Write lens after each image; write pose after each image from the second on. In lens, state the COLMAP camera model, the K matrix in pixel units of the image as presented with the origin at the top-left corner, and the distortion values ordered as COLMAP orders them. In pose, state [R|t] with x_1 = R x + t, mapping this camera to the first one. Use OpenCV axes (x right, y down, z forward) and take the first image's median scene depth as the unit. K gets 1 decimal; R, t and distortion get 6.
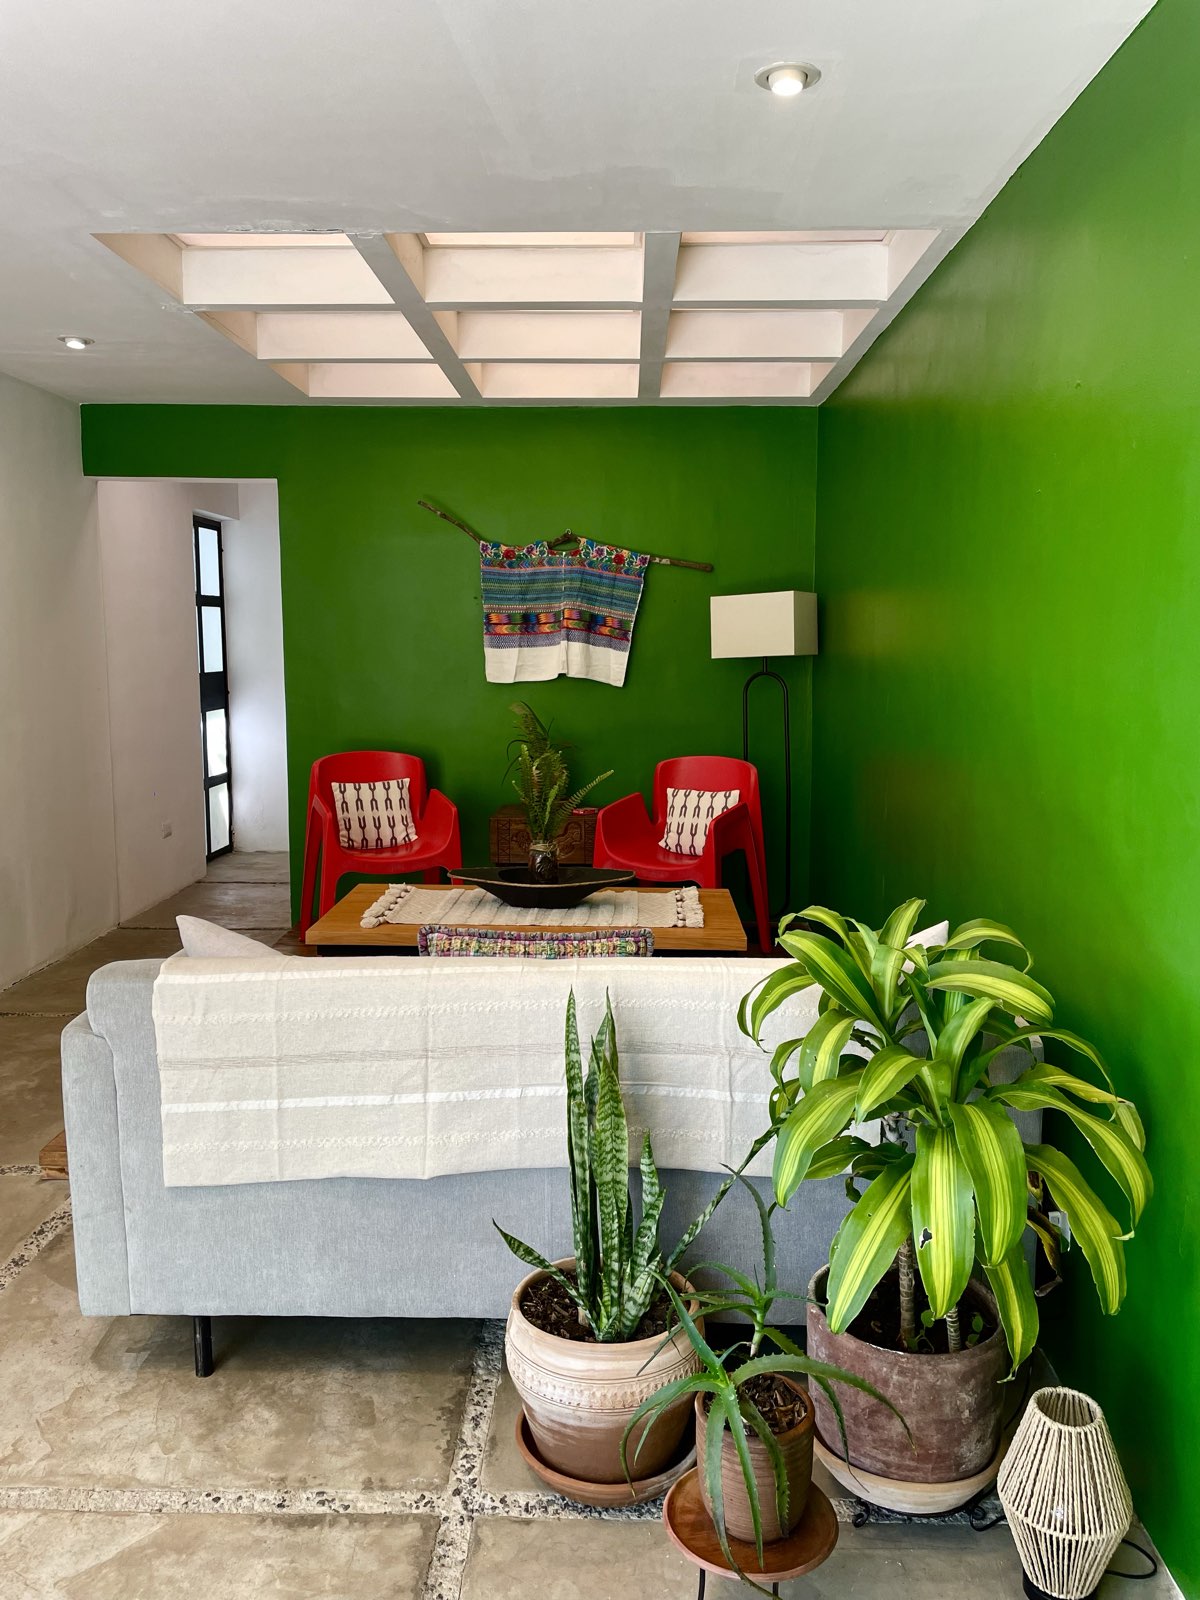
lens RADIAL K [[1203.9, 0, 602.2], [0, 1203.9, 802.2], [0, 0, 1]] dist [0.007003, 0.000656]
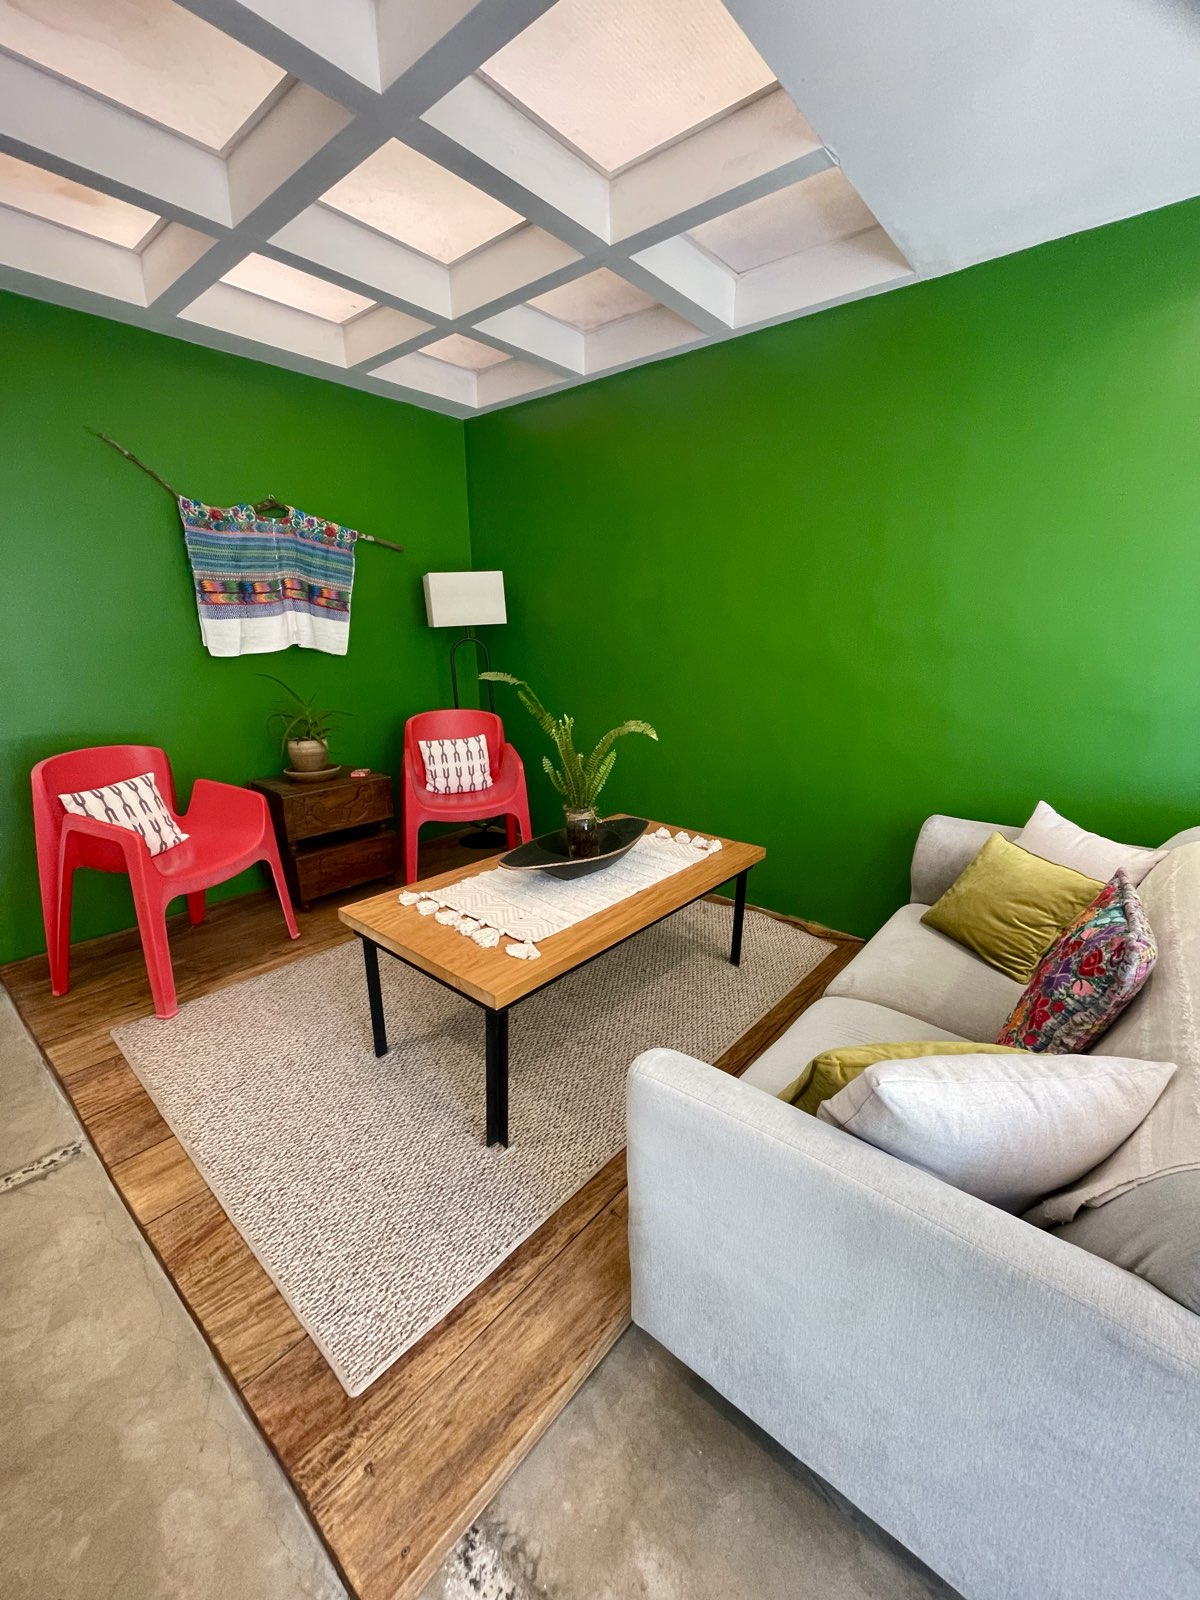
lens RADIAL K [[653.9, 0, 600.7], [0, 653.9, 793.7], [0, 0, 1]] dist [-0.002219, -0.000092]
pose [[0.626554, -0.203450, 0.752355, -0.312476], [0.105118, 0.978567, 0.177080, -0.053782], [-0.772257, -0.031864, 0.634511, 0.444967]]
